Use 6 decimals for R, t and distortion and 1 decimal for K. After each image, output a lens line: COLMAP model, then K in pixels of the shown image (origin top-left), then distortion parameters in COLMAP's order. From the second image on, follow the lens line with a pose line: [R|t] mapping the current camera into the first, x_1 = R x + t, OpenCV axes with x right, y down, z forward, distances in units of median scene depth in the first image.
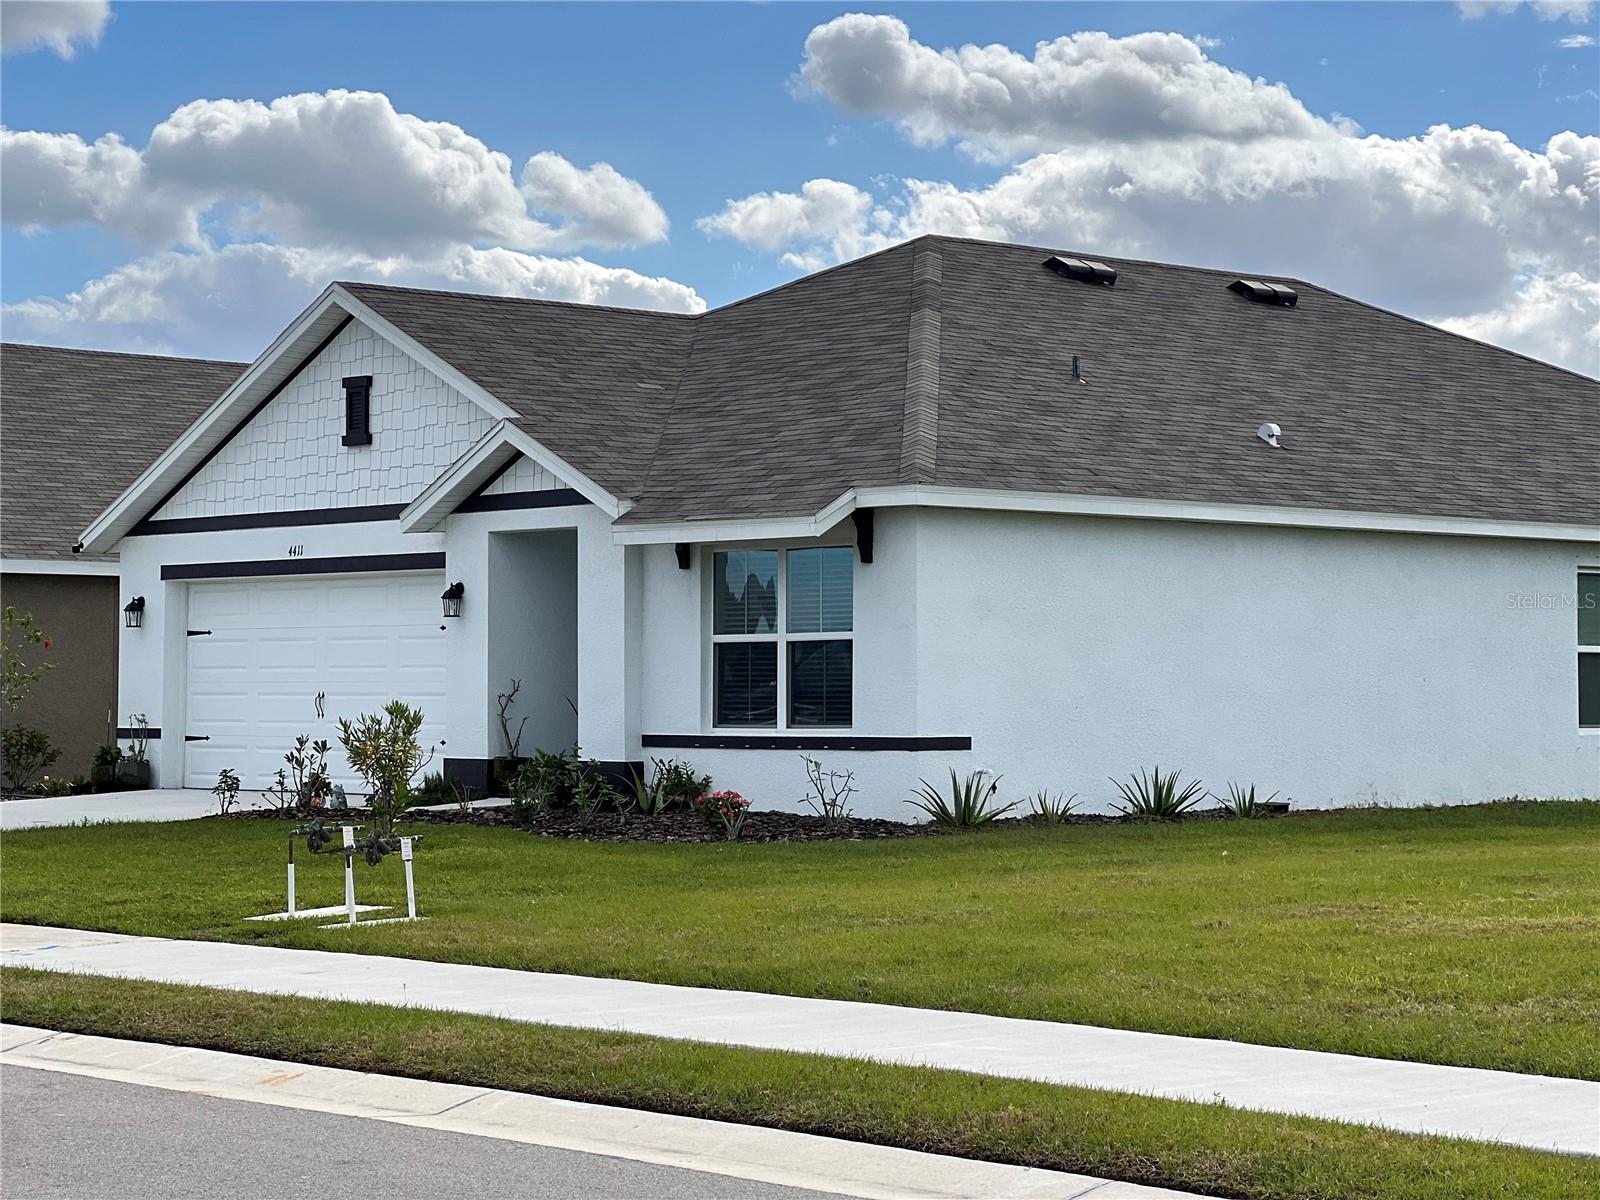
lens RADIAL K [[3617.1, 0, 799.1], [0, 3617.1, 595.7], [0, 0, 1]] dist [0.285498, 0.000000]
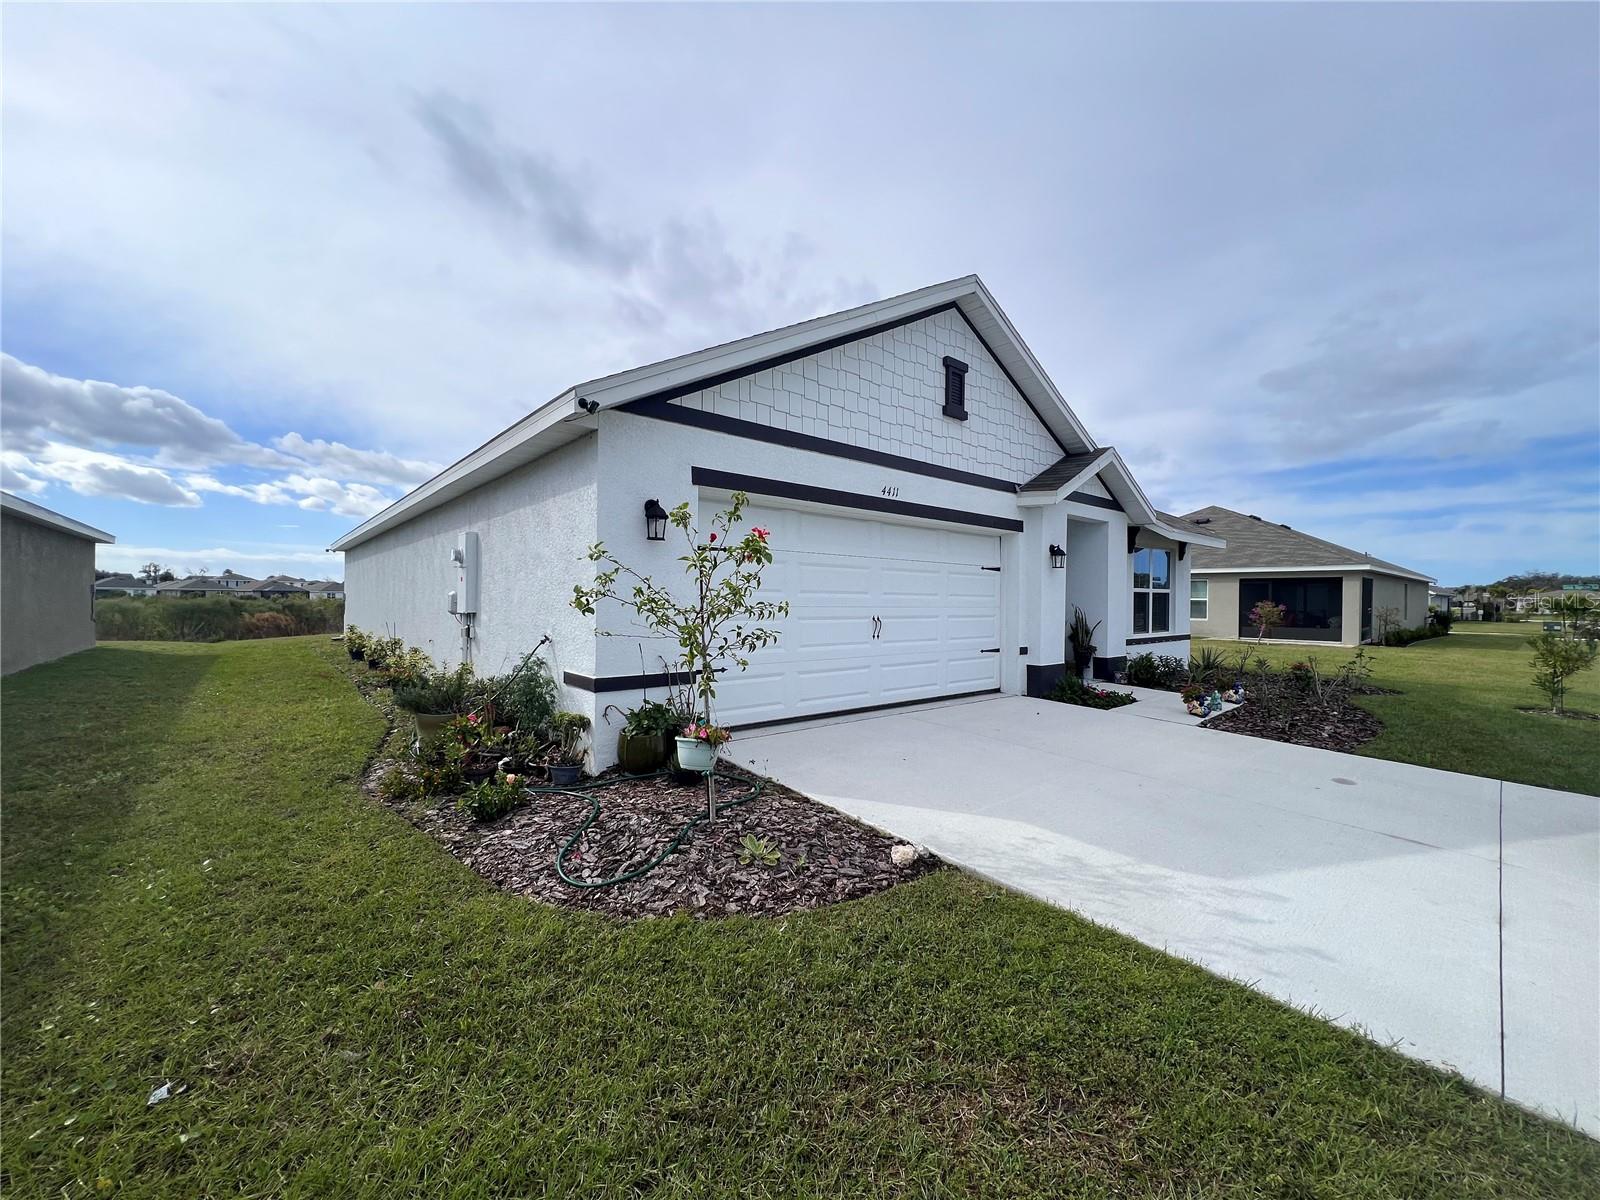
lens RADIAL K [[635.4, 0, 797.3], [0, 635.4, 605.6], [0, 0, 1]] dist [0.004494, 0.000451]
pose [[0.018963, -0.002927, 0.999816, -0.336388], [-0.031105, 0.999510, 0.003516, 0.022255], [-0.999336, -0.031166, 0.018863, 1.051909]]
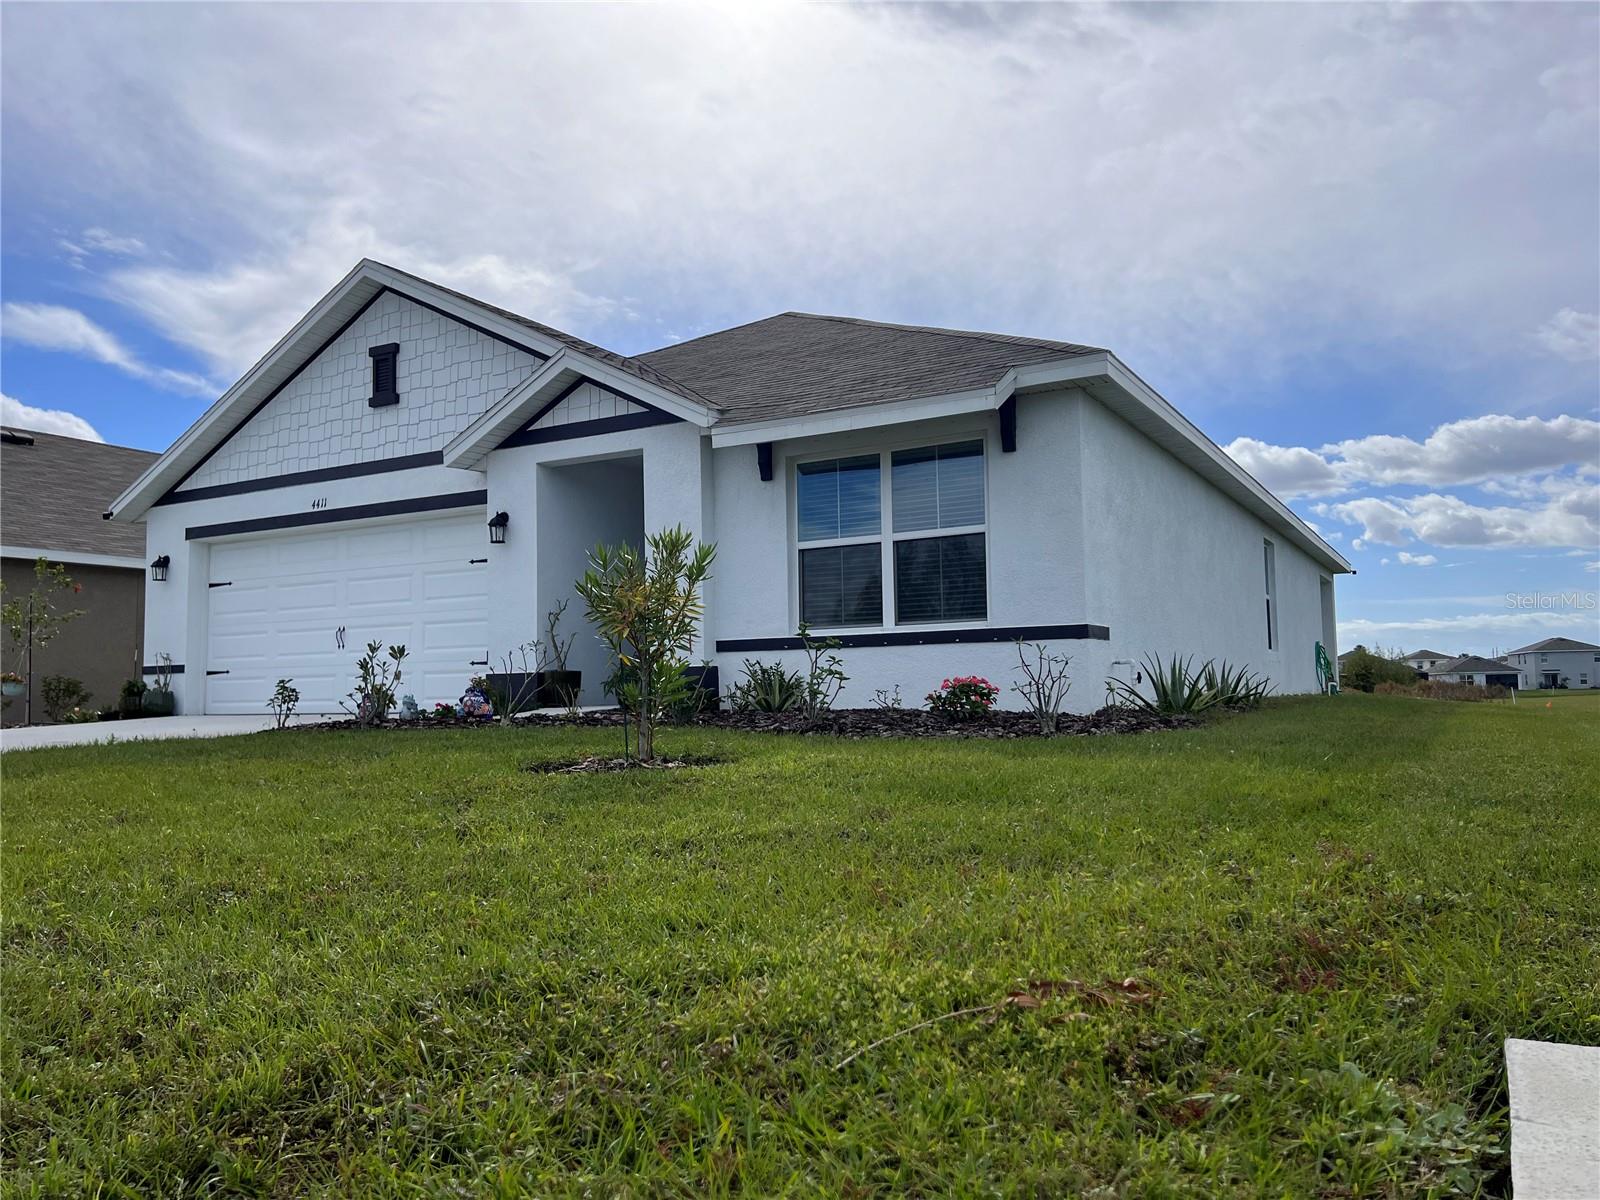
lens RADIAL K [[1202.9, 0, 841.6], [0, 1202.9, 616.2], [0, 0, 1]] dist [0.034062, -0.049012]
pose [[0.940174, 0.000157, 0.340695, -0.116501], [0.012296, 0.999333, -0.034393, 0.039737], [-0.340473, 0.036525, 0.939545, 0.600320]]
